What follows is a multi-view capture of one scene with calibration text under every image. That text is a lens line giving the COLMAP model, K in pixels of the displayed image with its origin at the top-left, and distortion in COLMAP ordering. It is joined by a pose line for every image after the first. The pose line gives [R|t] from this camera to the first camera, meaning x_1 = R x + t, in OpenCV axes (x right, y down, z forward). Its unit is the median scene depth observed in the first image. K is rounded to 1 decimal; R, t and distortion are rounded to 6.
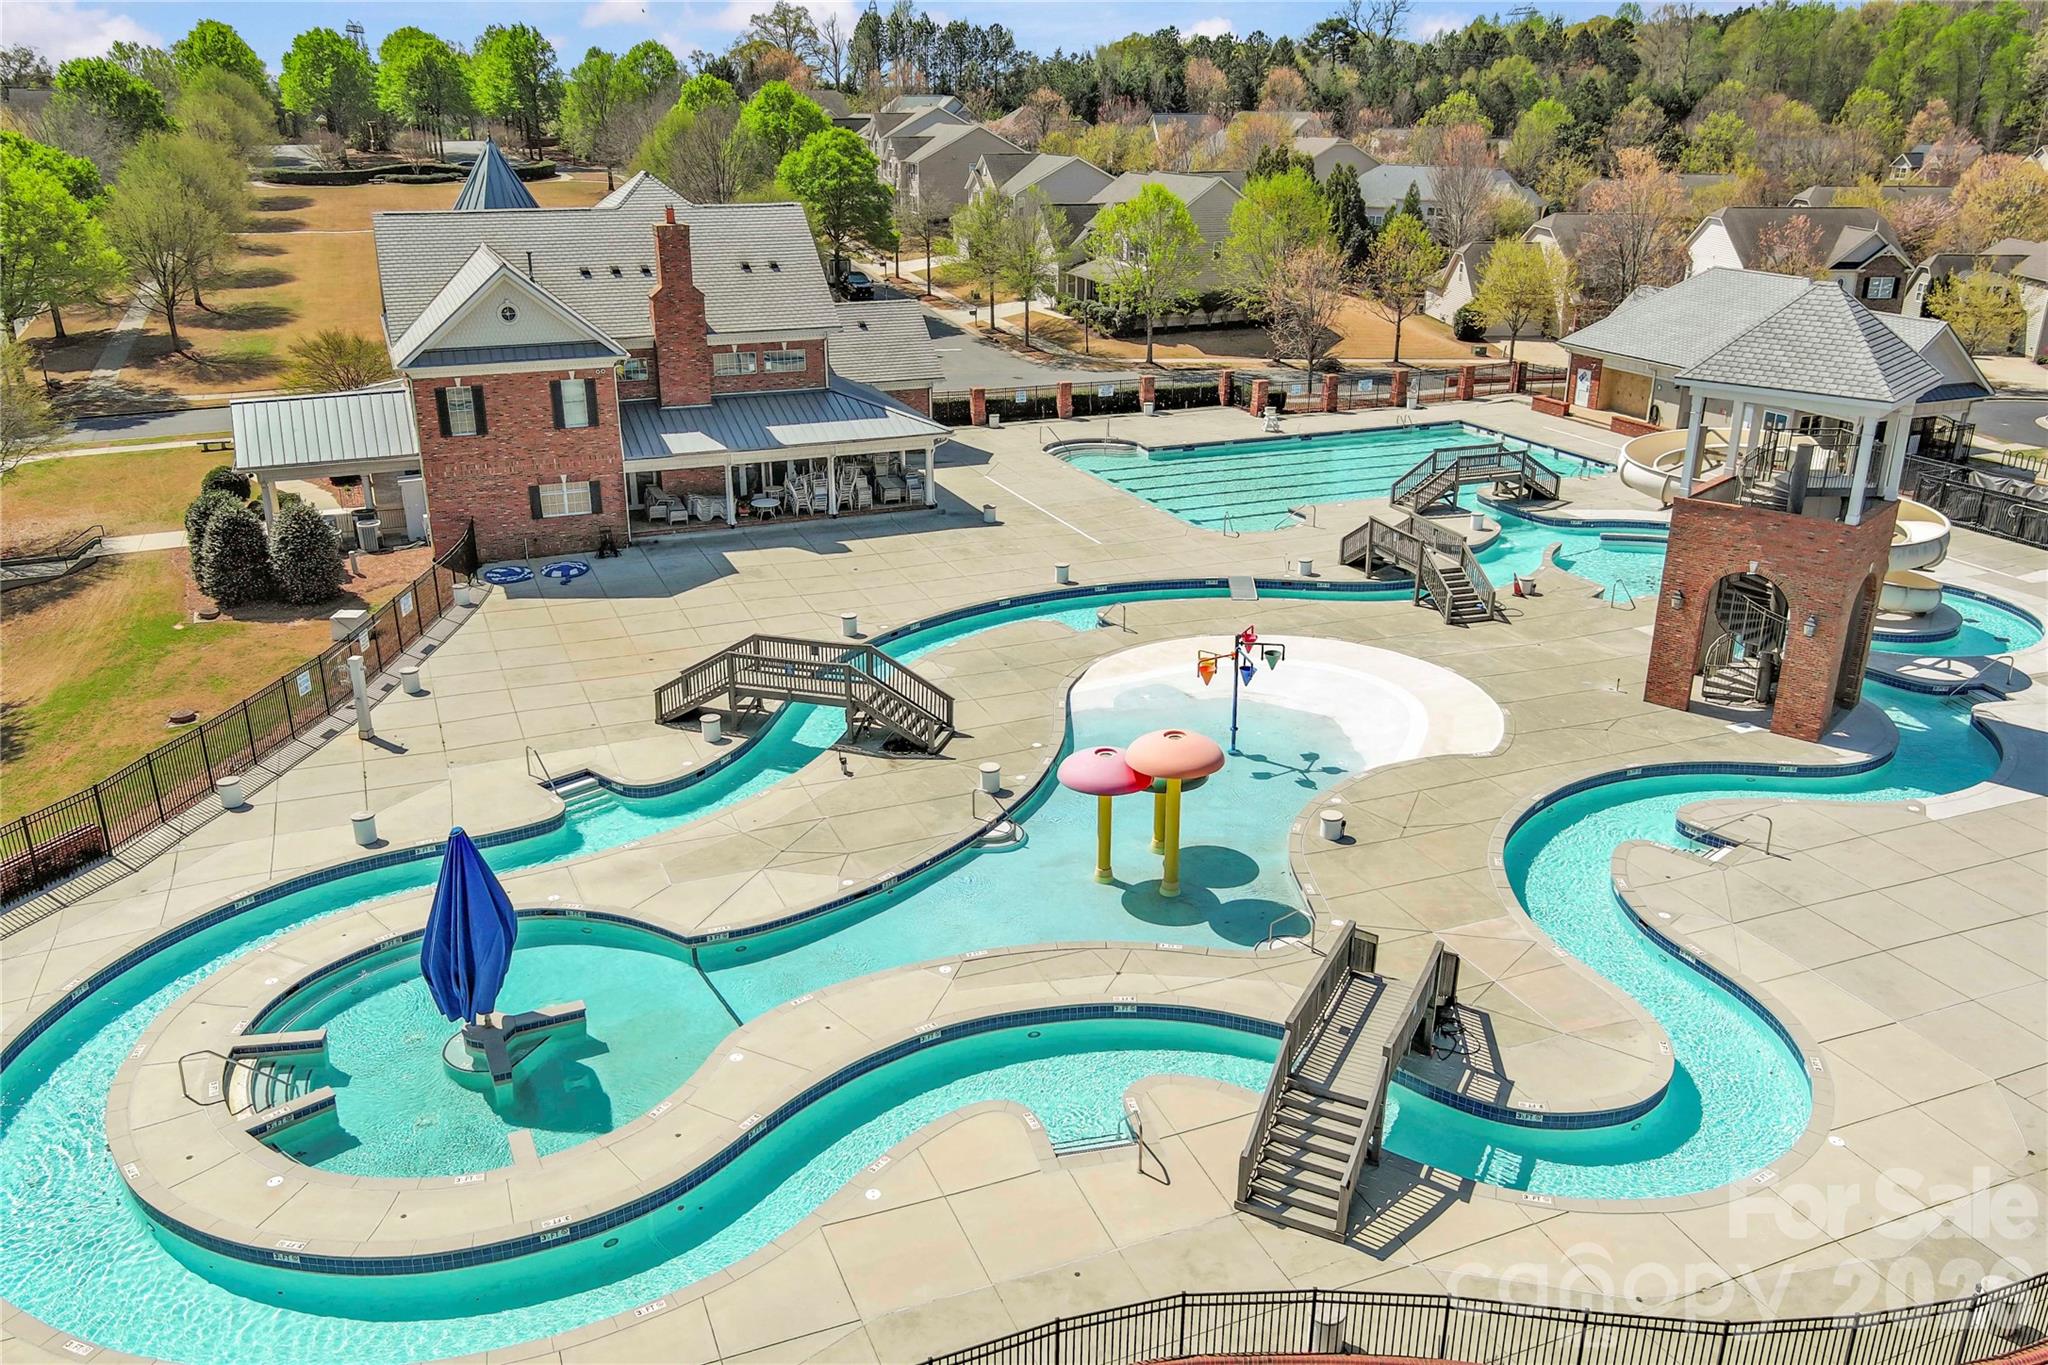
lens RADIAL K [[1590.9, 0, 1024.0], [0, 1590.9, 682.5], [0, 0, 1]] dist [0.012914, -0.010187]
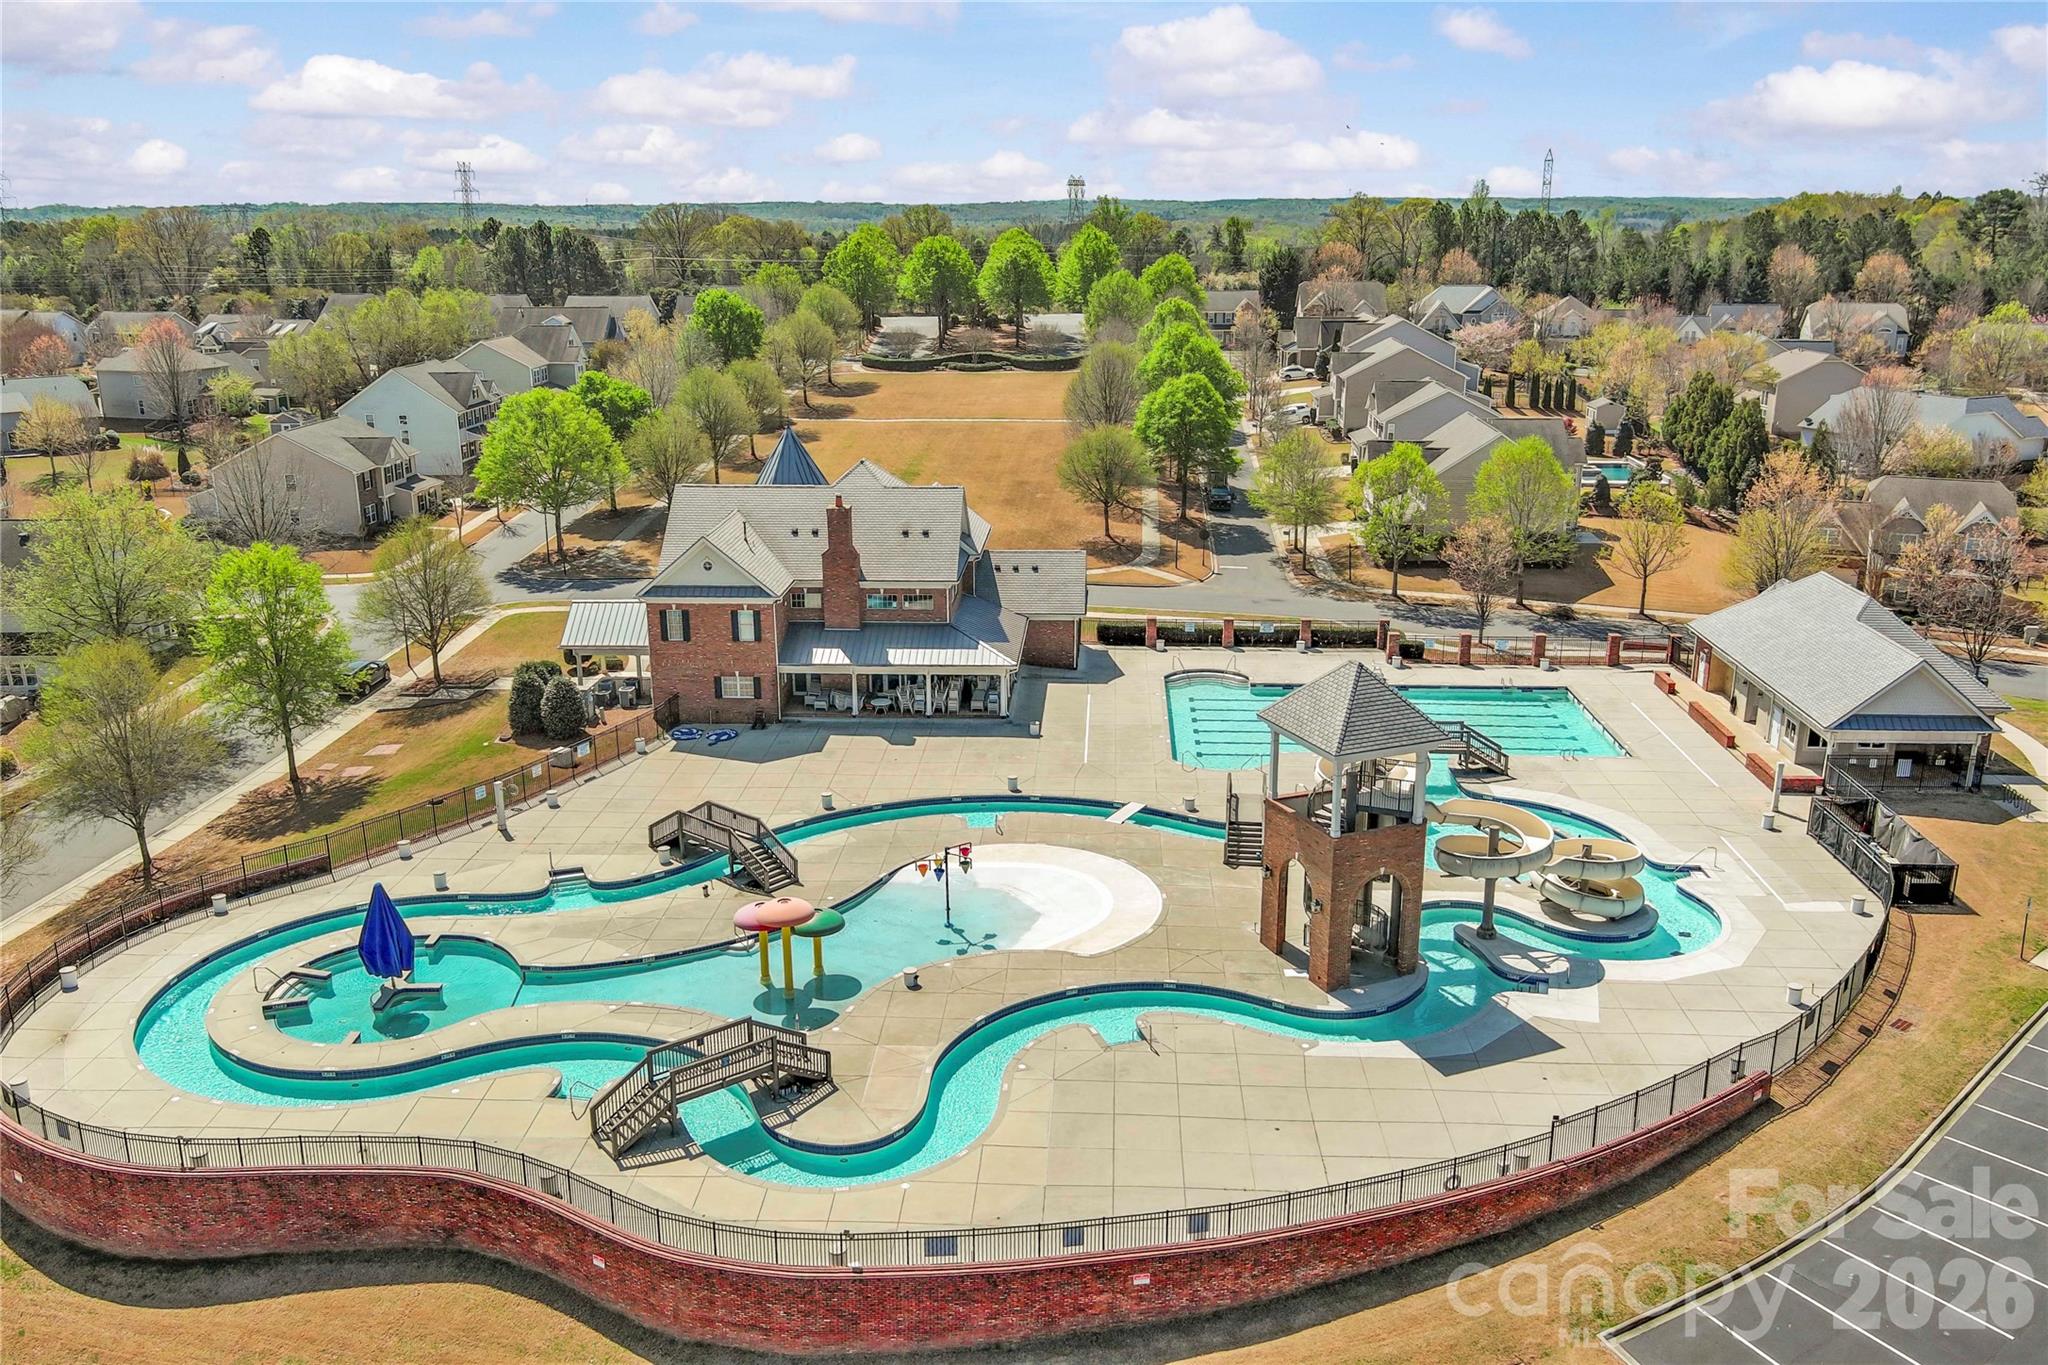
lens RADIAL K [[1663.6, 0, 1024.0], [0, 1663.6, 682.5], [0, 0, 1]] dist [0.012184, -0.004159]
pose [[0.901959, 0.113118, -0.416741, 0.603190], [-0.143755, 0.988689, -0.042765, -0.091667], [0.407190, 0.098481, 0.908019, -0.304793]]
